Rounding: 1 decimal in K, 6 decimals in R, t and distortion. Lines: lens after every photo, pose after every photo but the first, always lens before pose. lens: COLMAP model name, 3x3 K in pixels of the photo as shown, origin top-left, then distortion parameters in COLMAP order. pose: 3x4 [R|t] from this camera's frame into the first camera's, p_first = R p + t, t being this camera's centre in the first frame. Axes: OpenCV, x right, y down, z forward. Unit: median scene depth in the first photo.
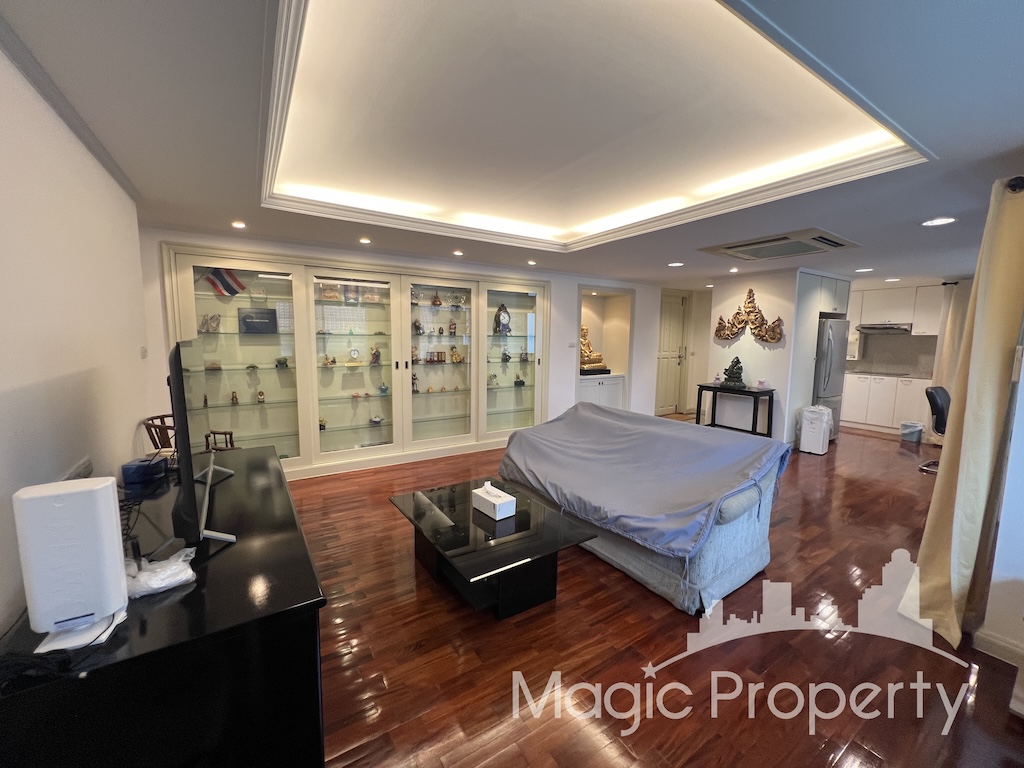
lens RADIAL K [[409.0, 0, 511.4], [0, 409.0, 381.3], [0, 0, 1]] dist [-0.001892, 0.000221]
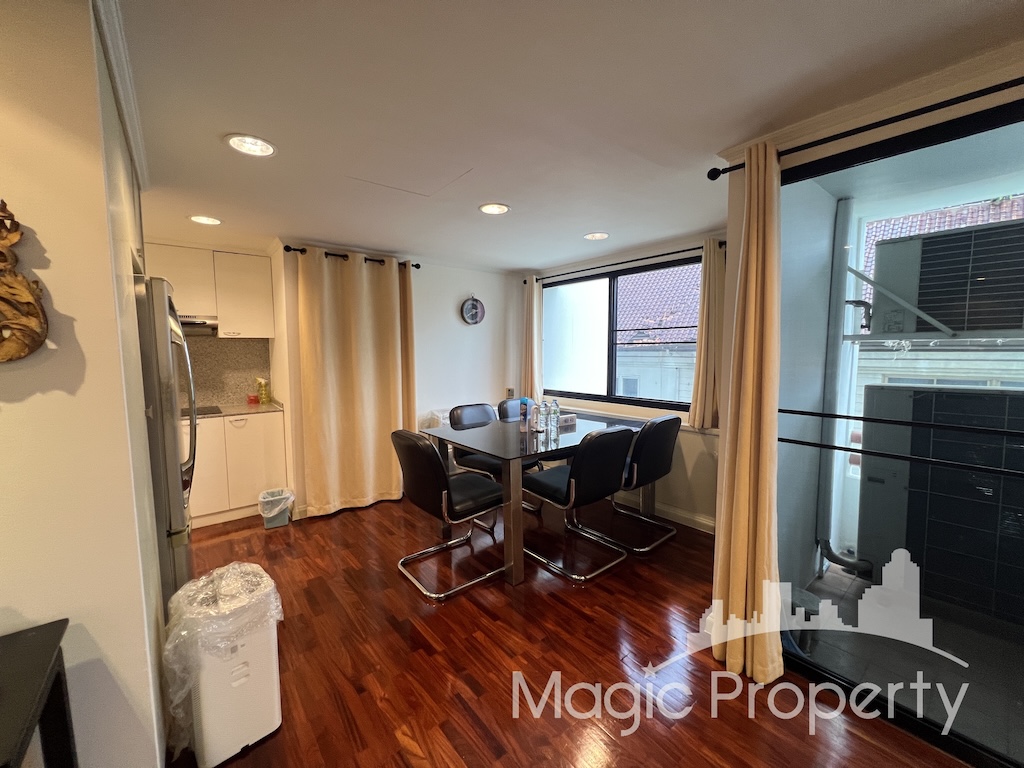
lens RADIAL K [[409.0, 0, 511.4], [0, 409.0, 381.3], [0, 0, 1]] dist [-0.001892, 0.000221]
pose [[-0.115651, -0.091125, 0.989101, 0.446052], [0.116201, 0.987704, 0.104583, -0.078474], [-0.986470, 0.127029, -0.103640, 0.795827]]
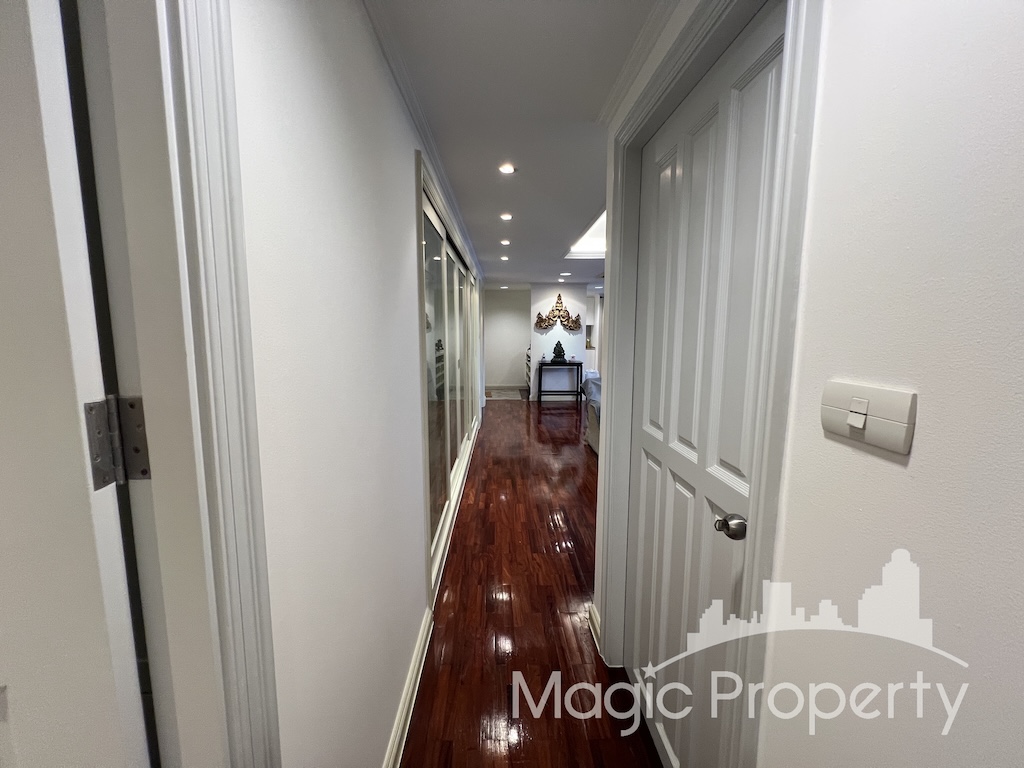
lens RADIAL K [[409.0, 0, 511.4], [0, 409.0, 381.3], [0, 0, 1]] dist [-0.001892, 0.000221]
pose [[0.521126, -0.121007, 0.844858, -0.786579], [0.101863, 0.991641, 0.079198, -0.050760], [-0.847379, 0.044788, 0.529096, 0.394379]]
